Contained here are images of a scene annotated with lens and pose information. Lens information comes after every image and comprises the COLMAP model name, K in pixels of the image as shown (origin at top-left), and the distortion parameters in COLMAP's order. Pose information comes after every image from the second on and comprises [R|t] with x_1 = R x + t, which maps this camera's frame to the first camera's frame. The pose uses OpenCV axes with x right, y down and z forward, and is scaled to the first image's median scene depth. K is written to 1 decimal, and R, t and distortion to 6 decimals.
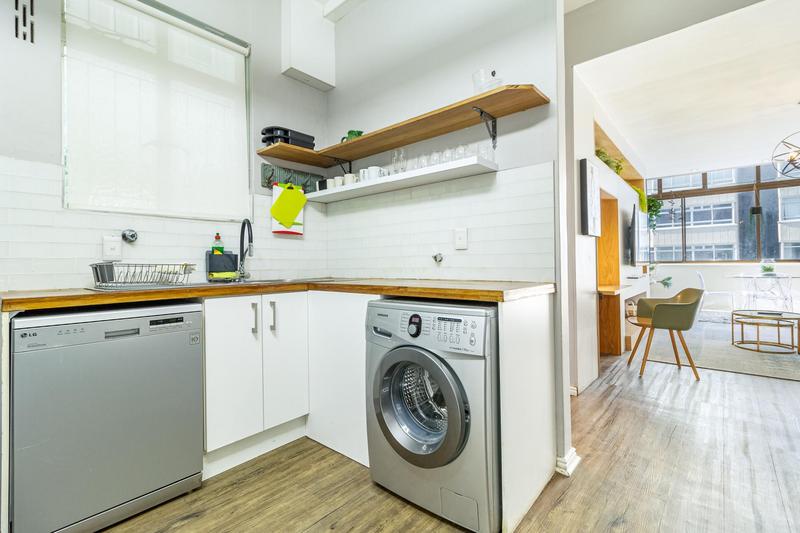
lens RADIAL K [[390.7, 0, 396.8], [0, 390.7, 254.9], [0, 0, 1]] dist [-0.008613, 0.003319]
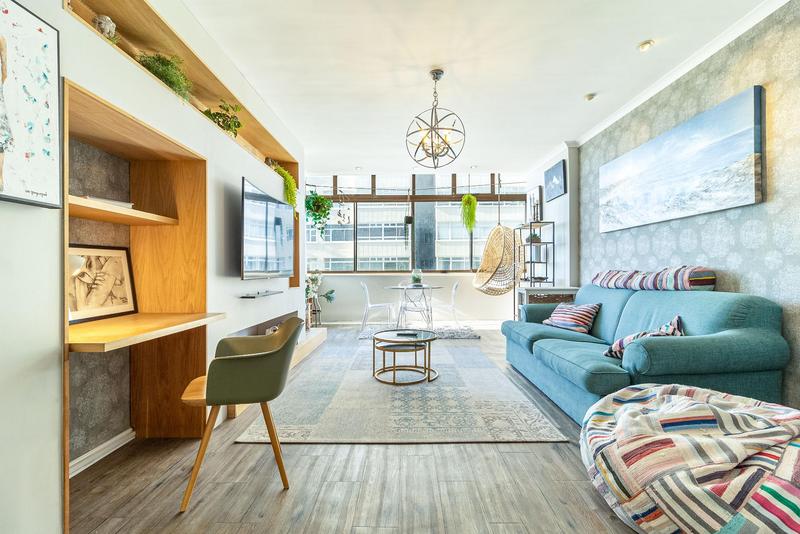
lens RADIAL K [[390.7, 0, 402.9], [0, 390.7, 271.5], [0, 0, 1]] dist [-0.008613, 0.003319]
pose [[0.775115, 0.004151, 0.631806, 0.245471], [-0.016789, 0.999761, 0.014029, 0.002352], [-0.631597, -0.021481, 0.774999, 0.211500]]
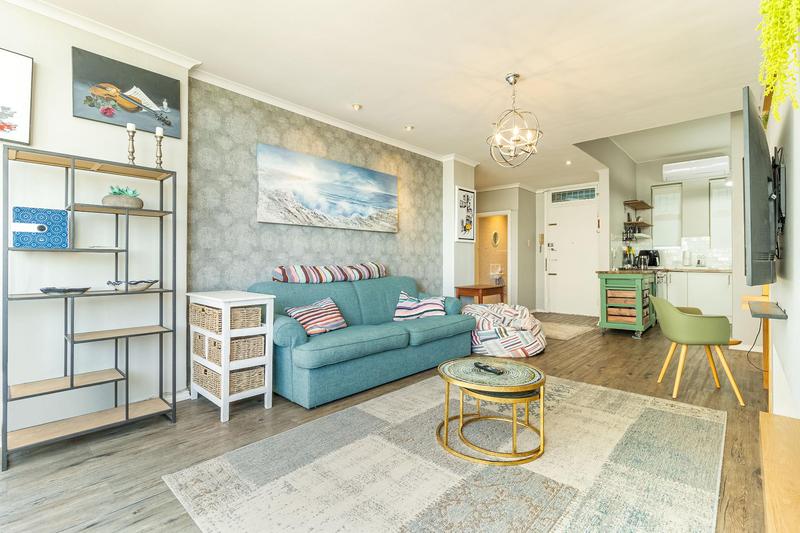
lens RADIAL K [[390.7, 0, 398.1], [0, 390.7, 262.0], [0, 0, 1]] dist [-0.008613, 0.003319]
pose [[-0.998514, 0.018512, 0.051248, 0.627878], [0.016699, 0.999227, -0.035581, 0.020102], [-0.051867, -0.034673, -0.998052, 0.926337]]
